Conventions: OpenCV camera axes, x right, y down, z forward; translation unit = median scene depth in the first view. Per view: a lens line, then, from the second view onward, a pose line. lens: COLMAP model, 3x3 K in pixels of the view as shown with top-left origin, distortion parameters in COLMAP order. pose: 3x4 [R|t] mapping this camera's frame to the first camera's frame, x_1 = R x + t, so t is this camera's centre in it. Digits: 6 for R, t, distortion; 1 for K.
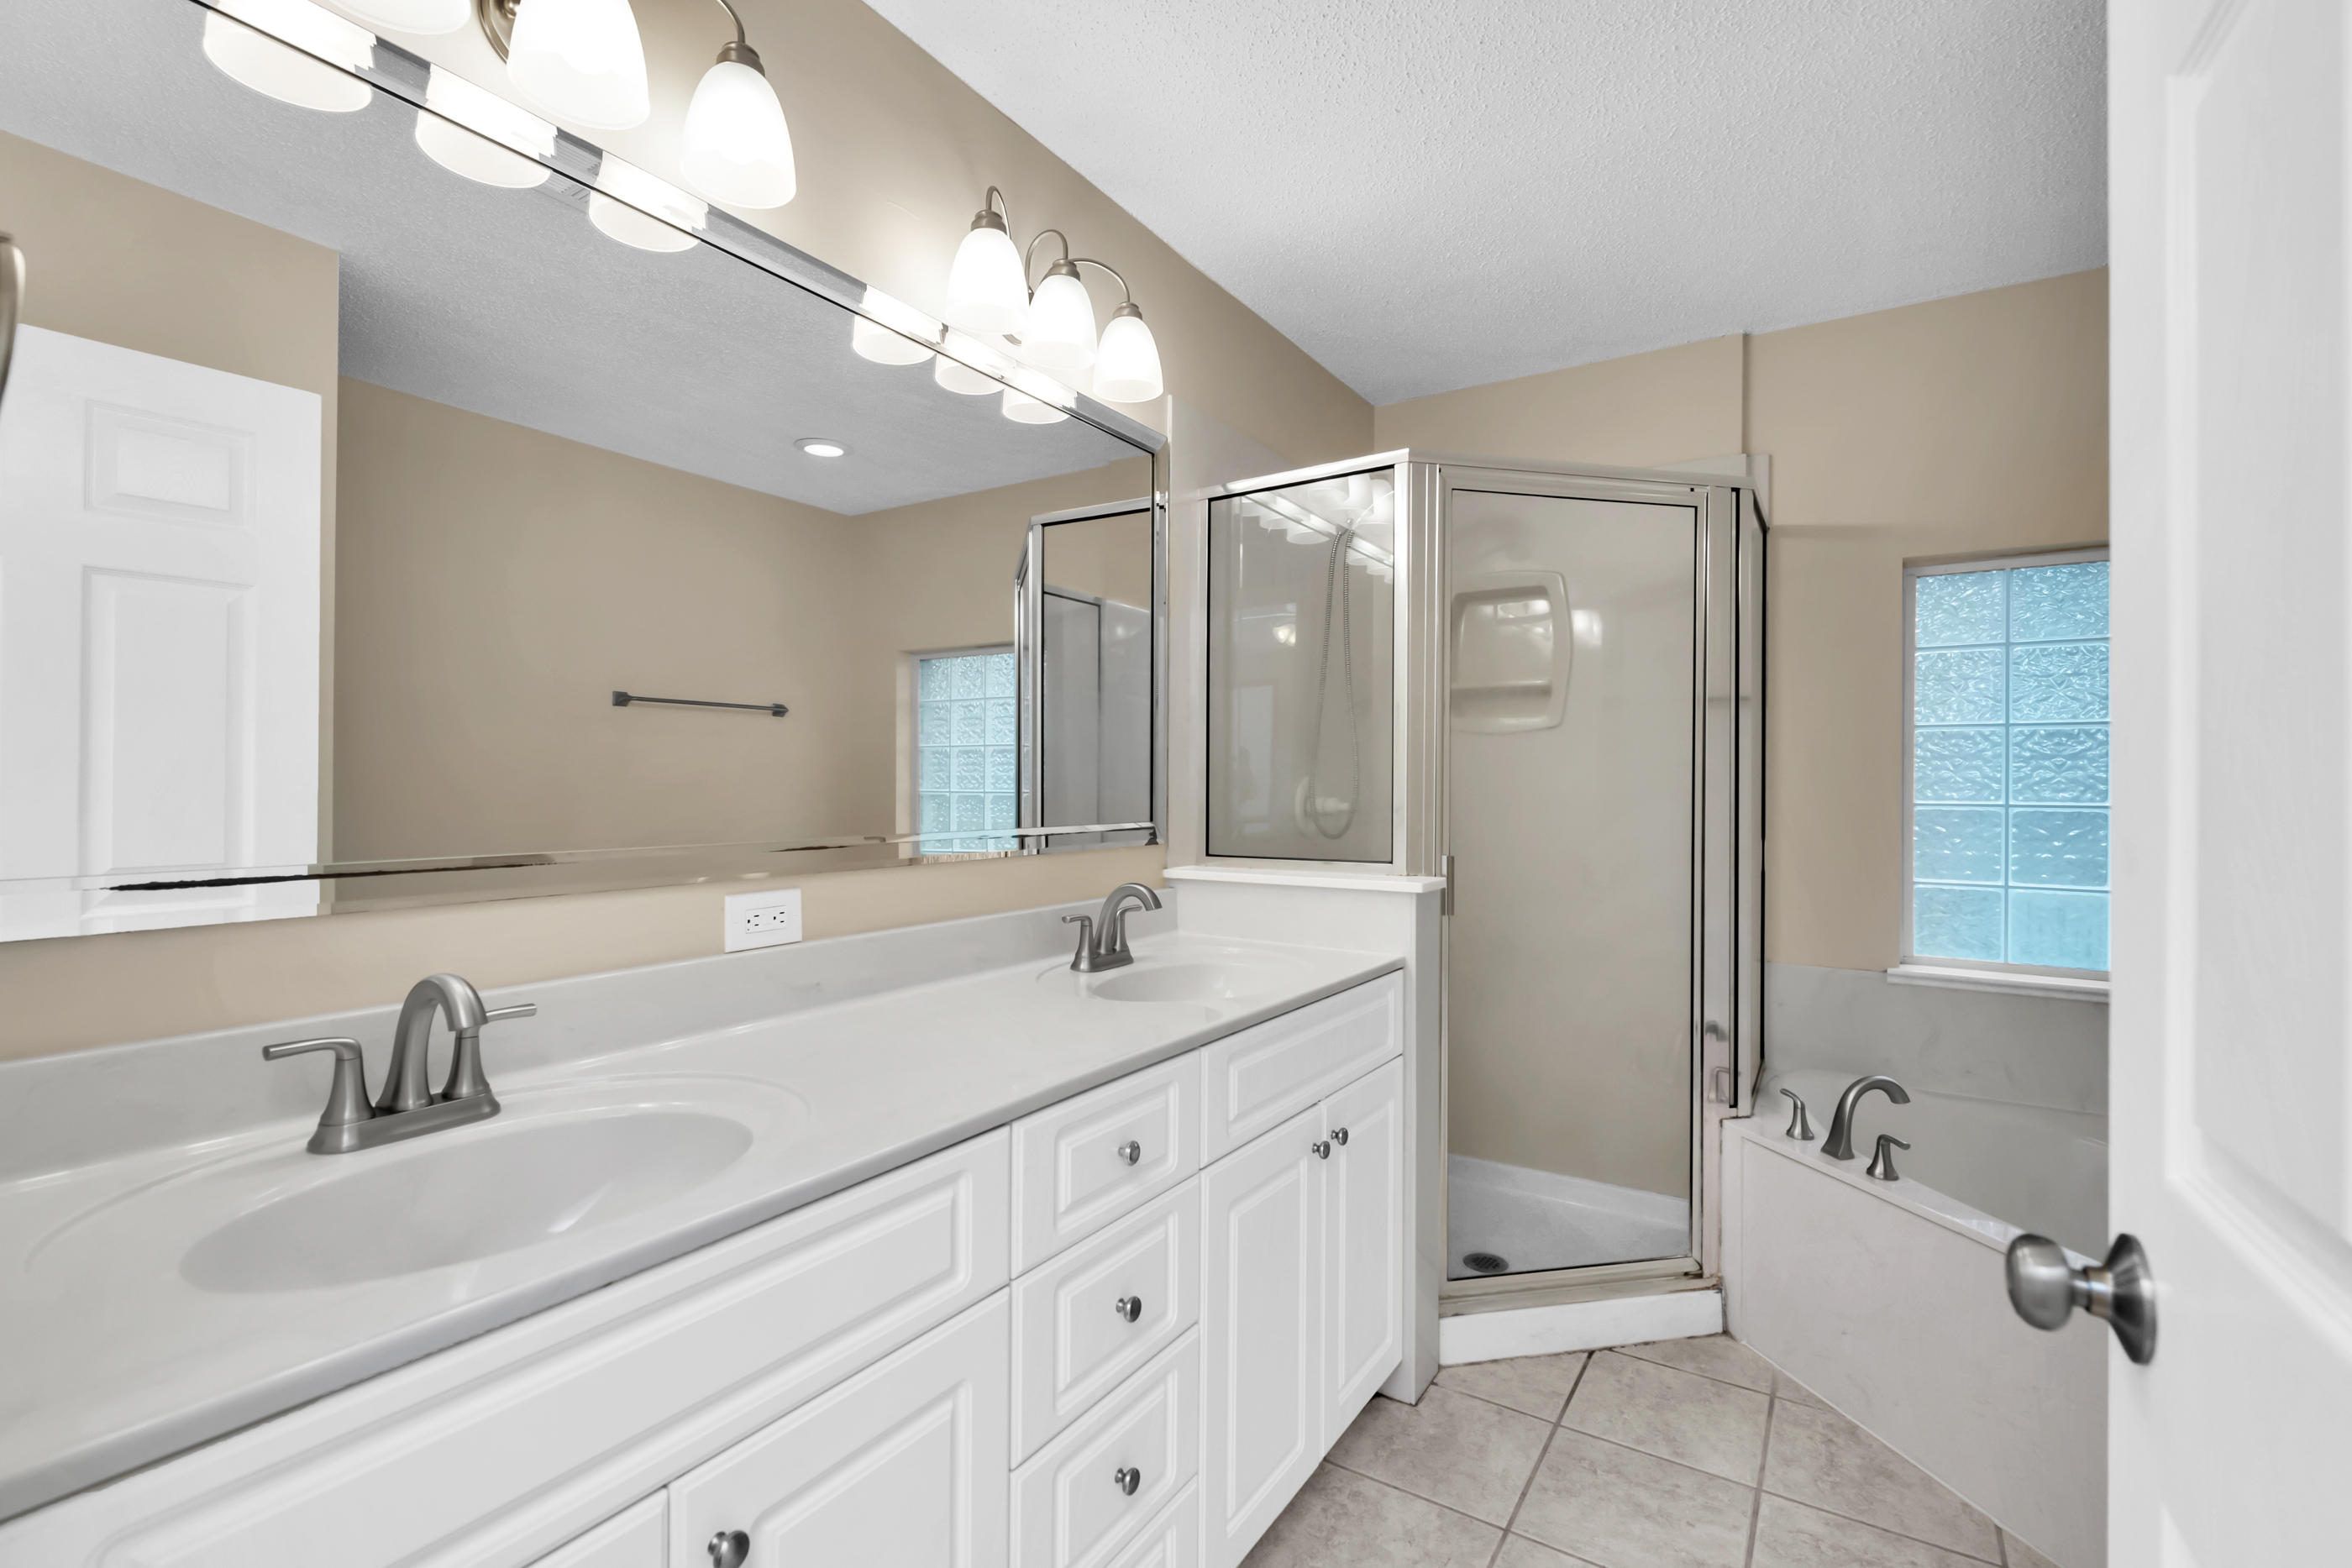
lens RADIAL K [[1063.4, 0, 1156.7], [0, 1063.4, 779.8], [0, 0, 1]] dist [-0.001058, -0.000566]
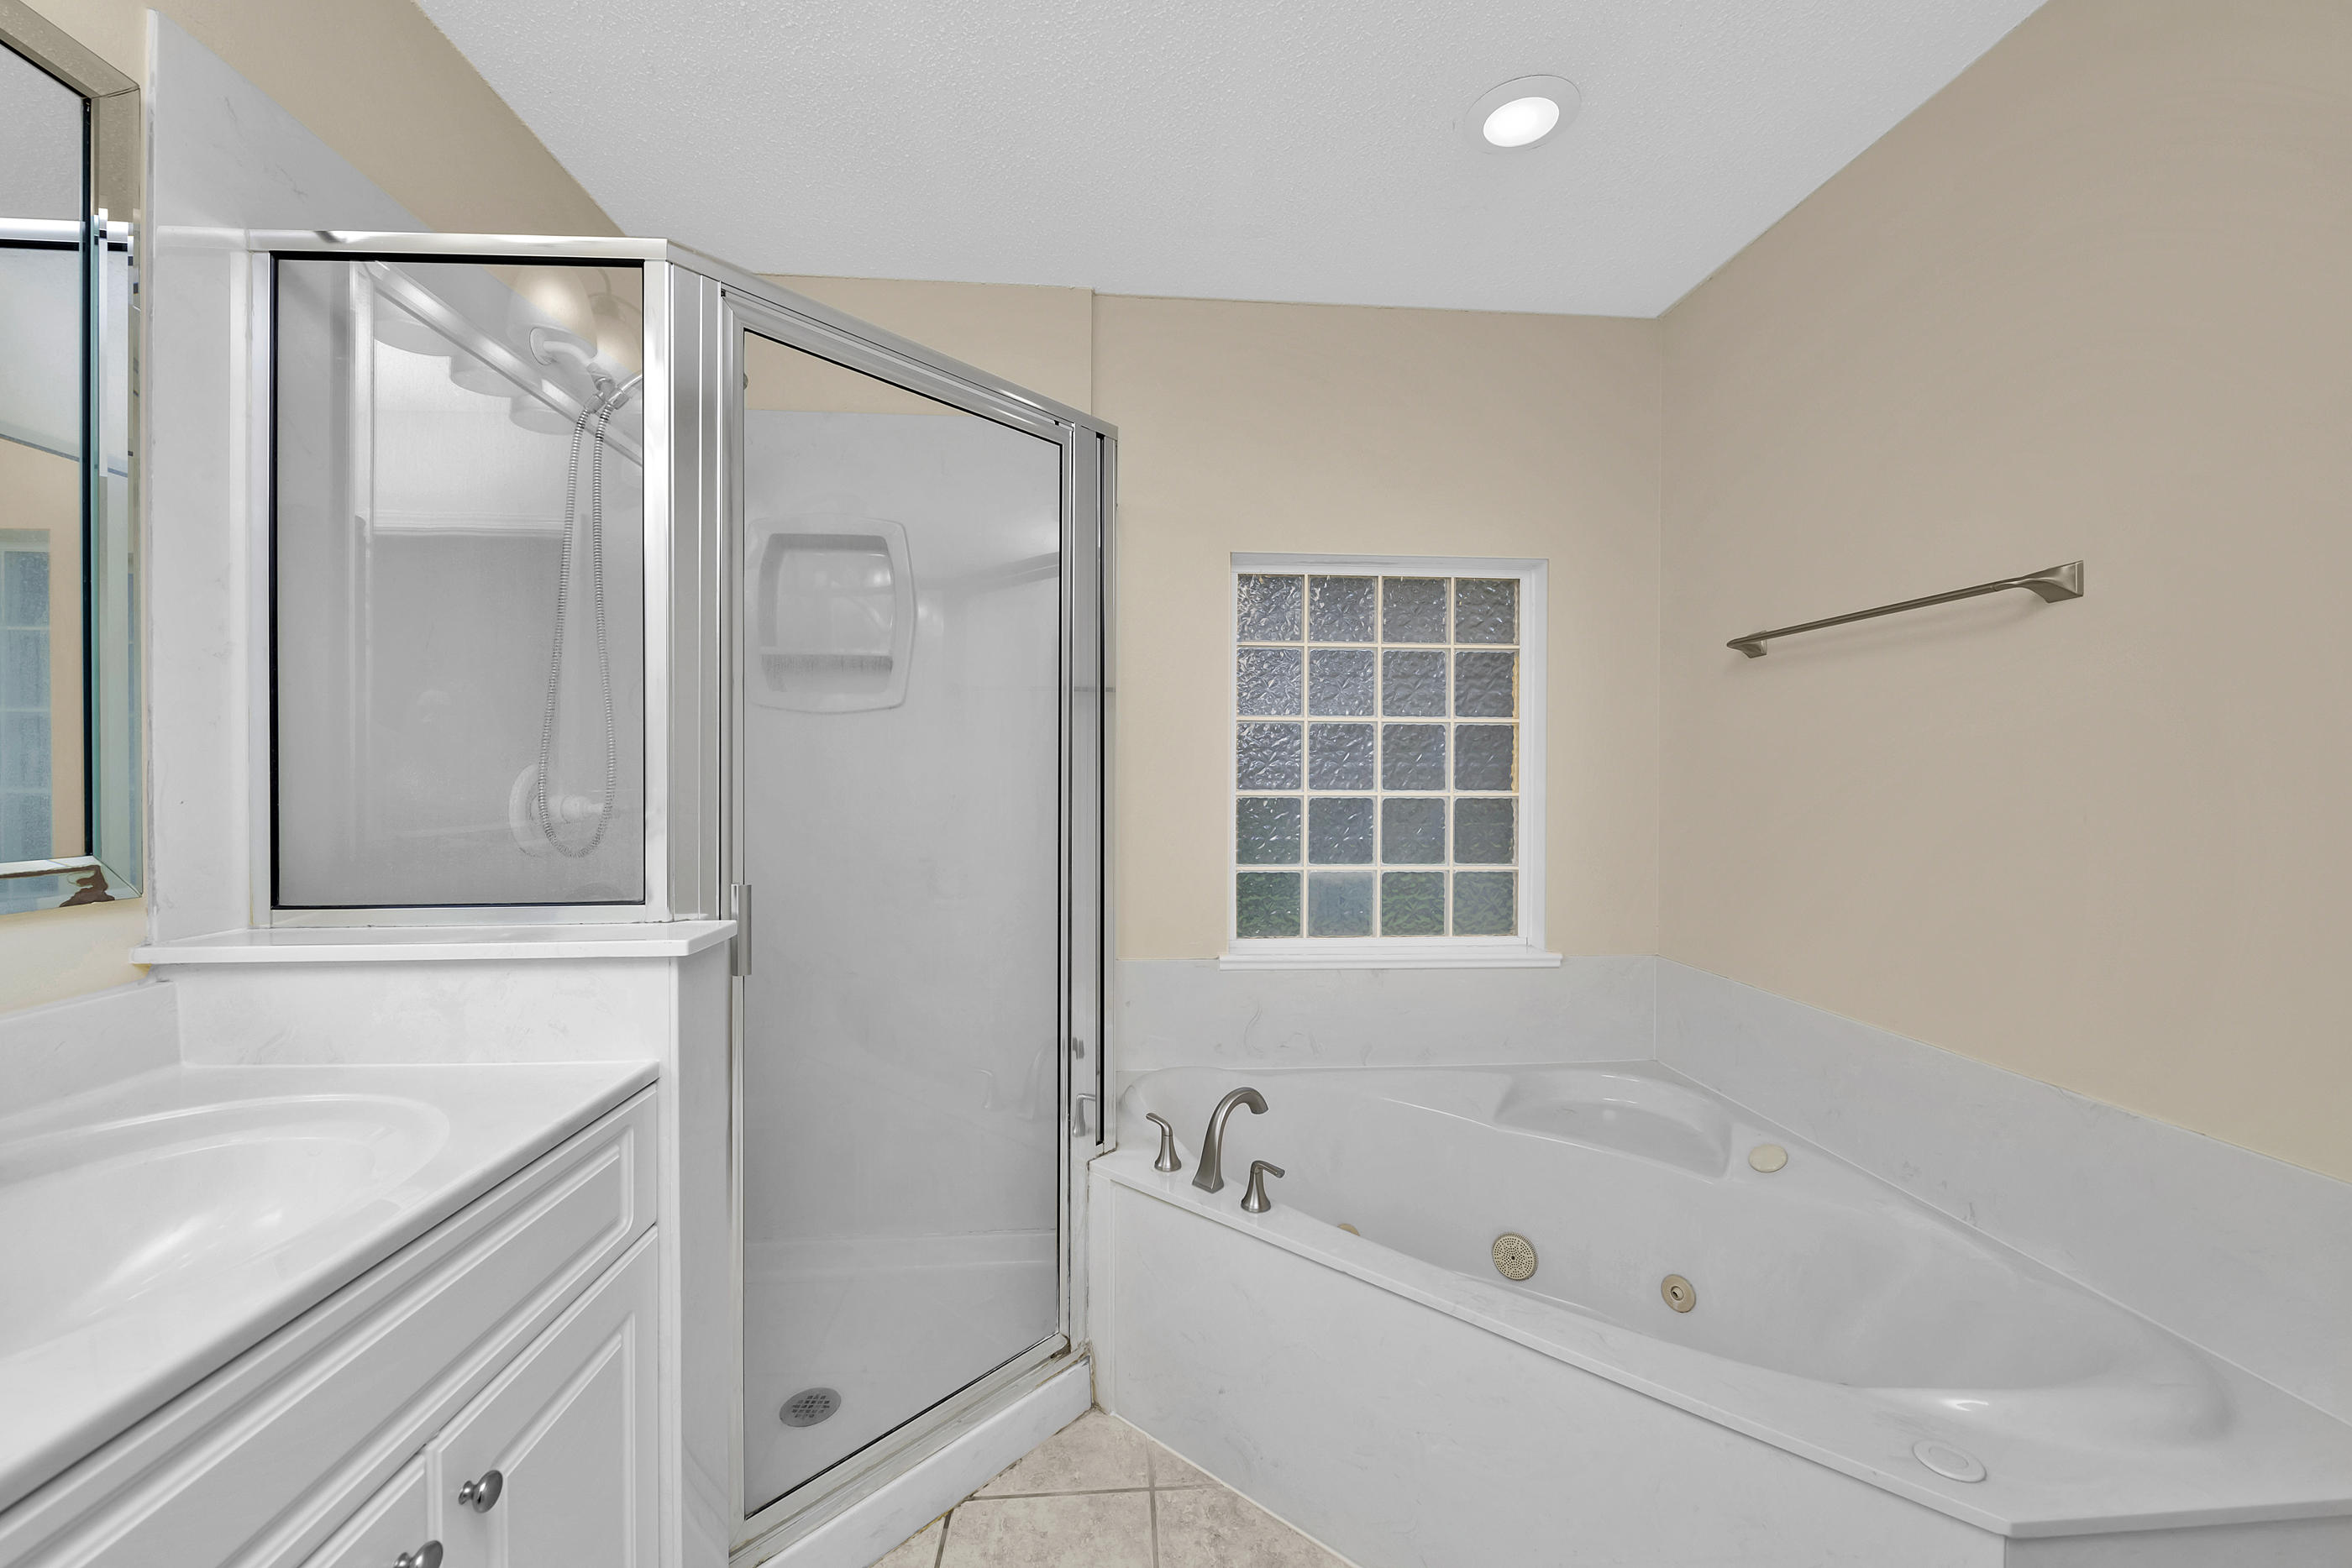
lens RADIAL K [[957.8, 0, 1198.0], [0, 957.8, 784.9], [0, 0, 1]] dist [0.002714, -0.004262]
pose [[0.785631, -0.010368, 0.618609, 0.127454], [0.000207, 0.999864, 0.016496, -0.000190], [-0.618696, -0.012831, 0.785526, 0.351386]]
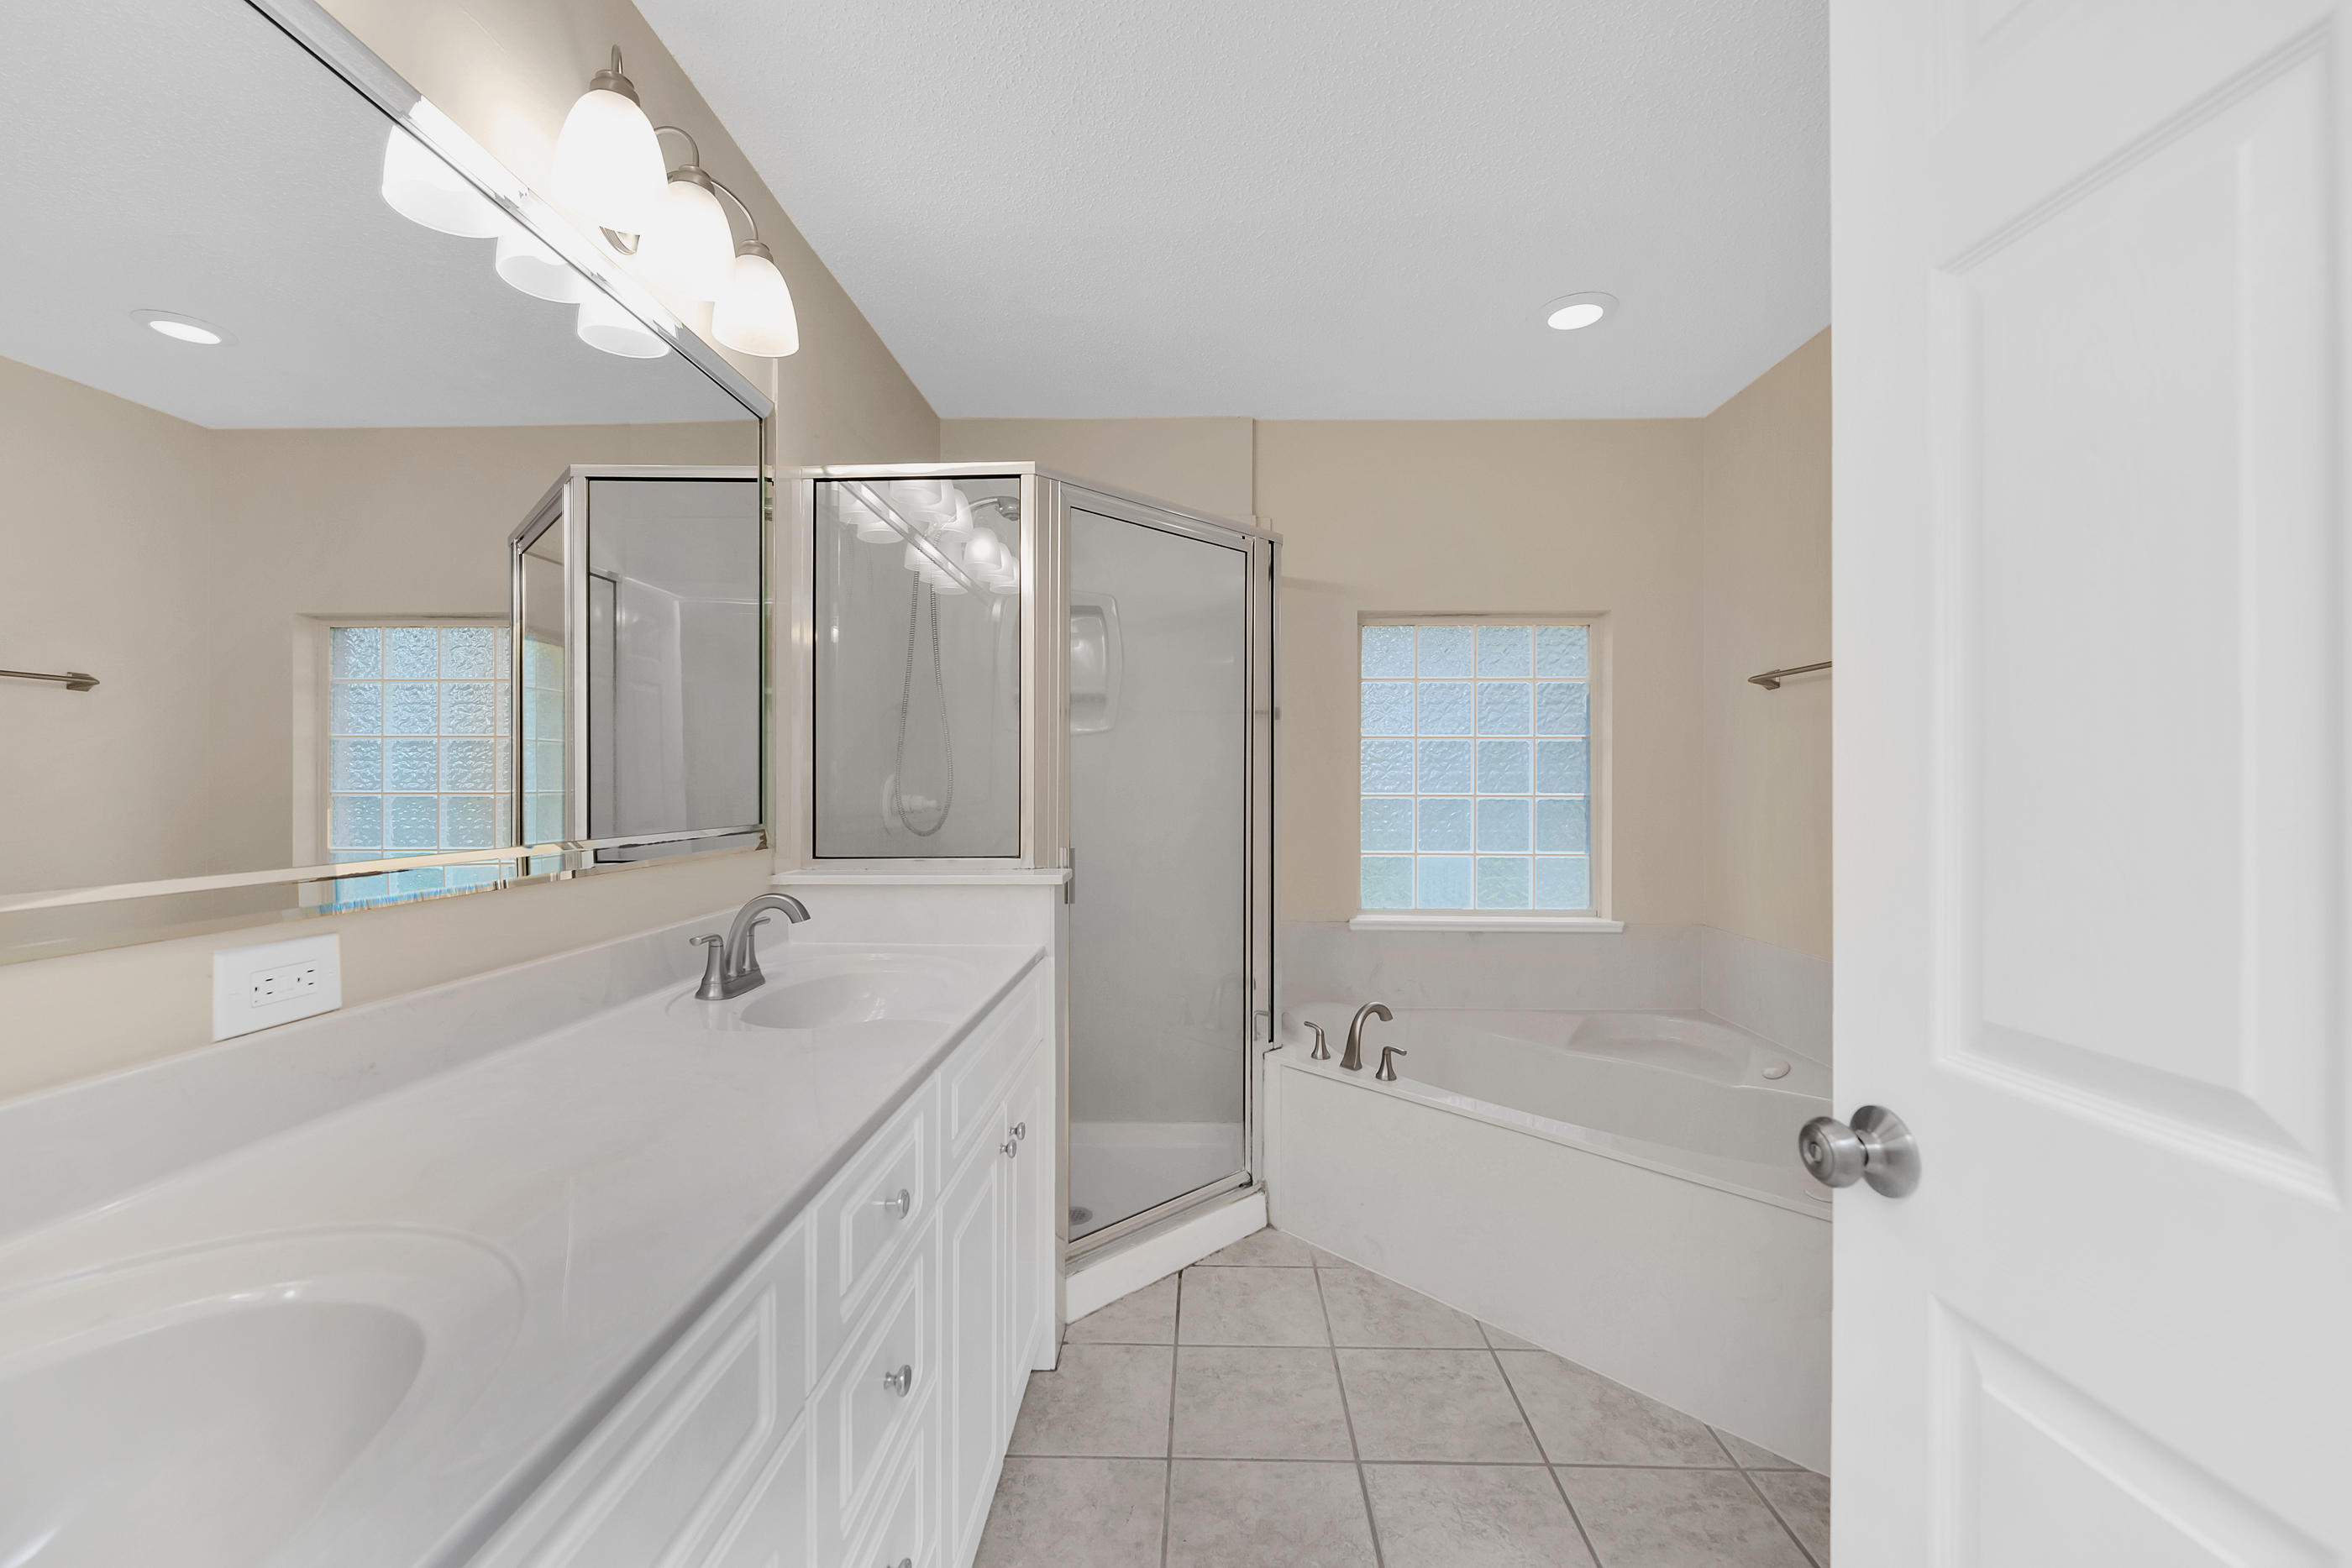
lens RADIAL K [[957.8, 0, 1200.0], [0, 957.8, 781.7], [0, 0, 1]] dist [0.002714, -0.004262]
pose [[0.844592, -0.003824, 0.535397, -0.129403], [0.001369, 0.999987, 0.004983, -0.000200], [-0.535409, -0.003476, 0.844586, 0.109476]]
